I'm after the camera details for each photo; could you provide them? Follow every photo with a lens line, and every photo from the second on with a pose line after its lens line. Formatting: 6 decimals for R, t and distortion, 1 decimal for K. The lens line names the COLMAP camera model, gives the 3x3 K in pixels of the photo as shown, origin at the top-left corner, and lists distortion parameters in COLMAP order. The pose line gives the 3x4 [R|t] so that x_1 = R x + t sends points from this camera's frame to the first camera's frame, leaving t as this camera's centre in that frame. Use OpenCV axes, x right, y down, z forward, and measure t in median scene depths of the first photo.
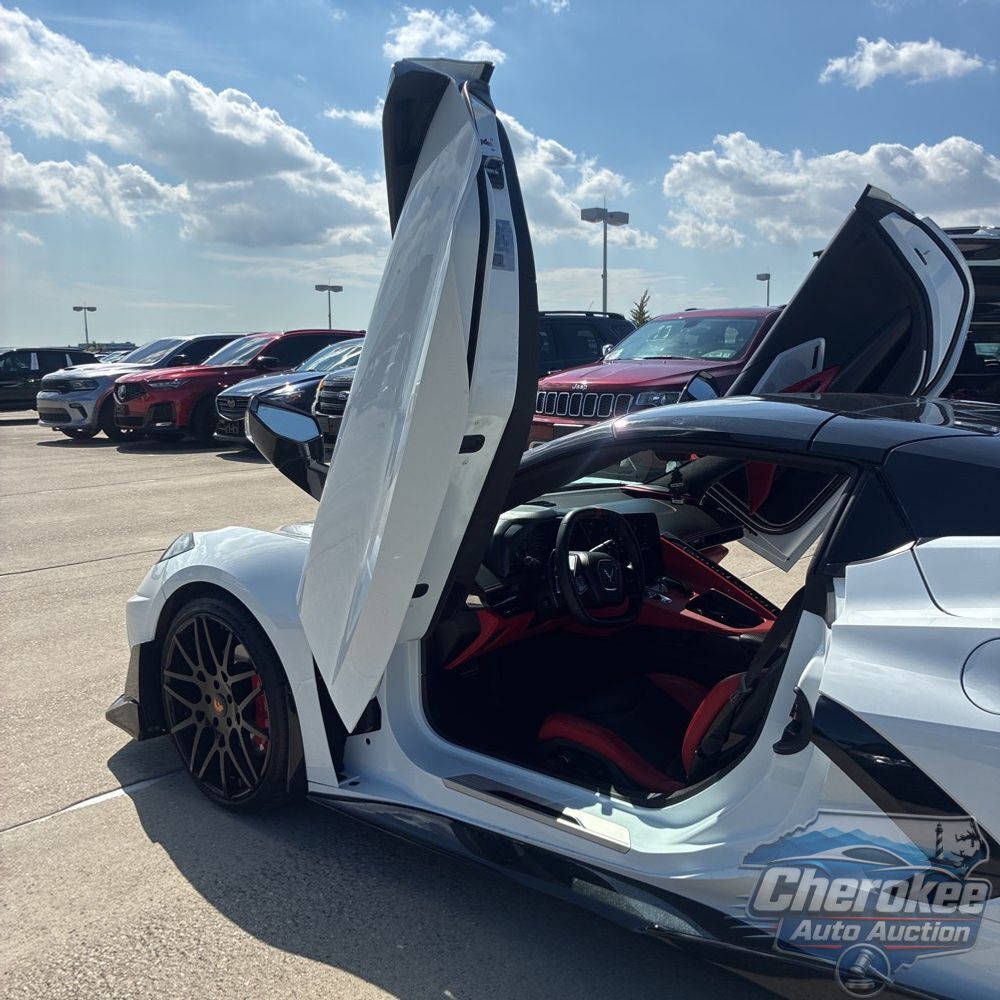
lens RADIAL K [[1011.9, 0, 496.3], [0, 1011.9, 502.0], [0, 0, 1]] dist [0.022681, 0.000000]
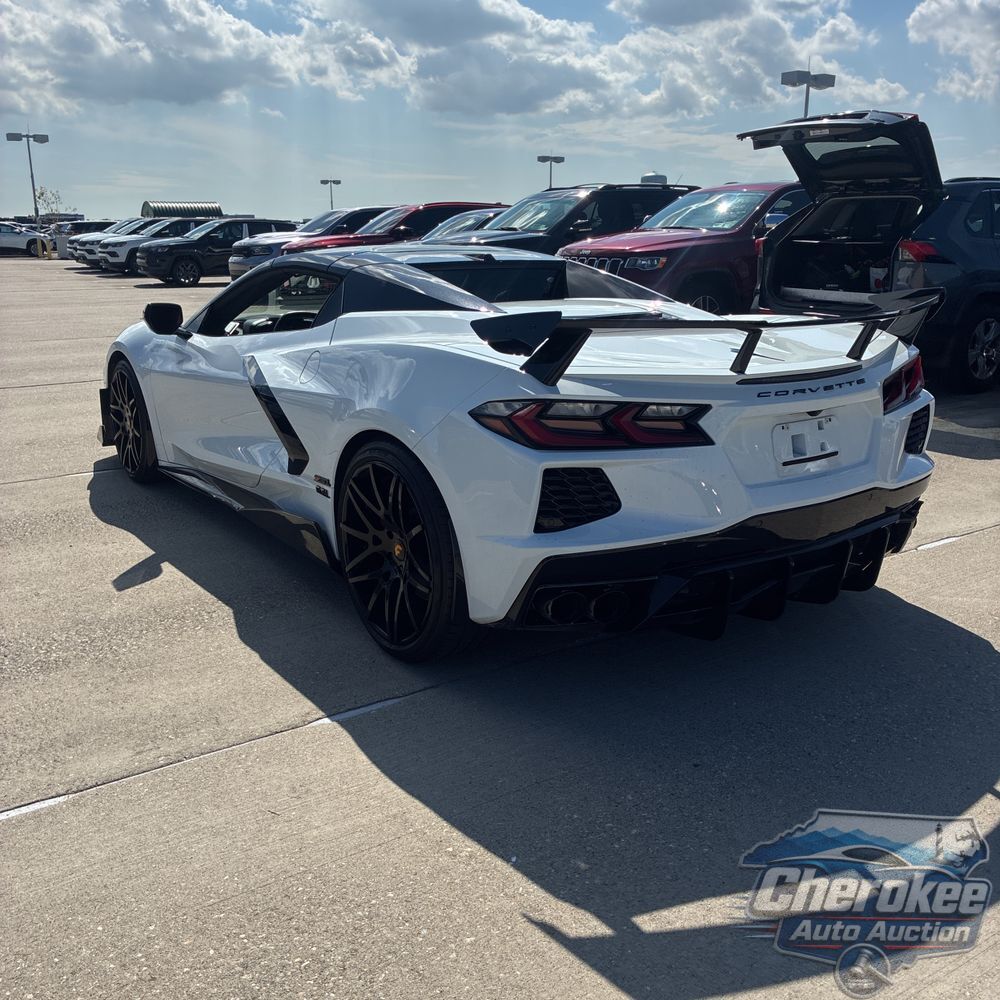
lens RADIAL K [[1011.9, 0, 497.4], [0, 1011.9, 498.7], [0, 0, 1]] dist [0.022681, 0.000000]
pose [[0.973910, 0.064166, -0.217673, 0.260513], [-0.038515, 0.992014, 0.120103, 0.034339], [0.223641, -0.108586, 0.968604, -0.202225]]
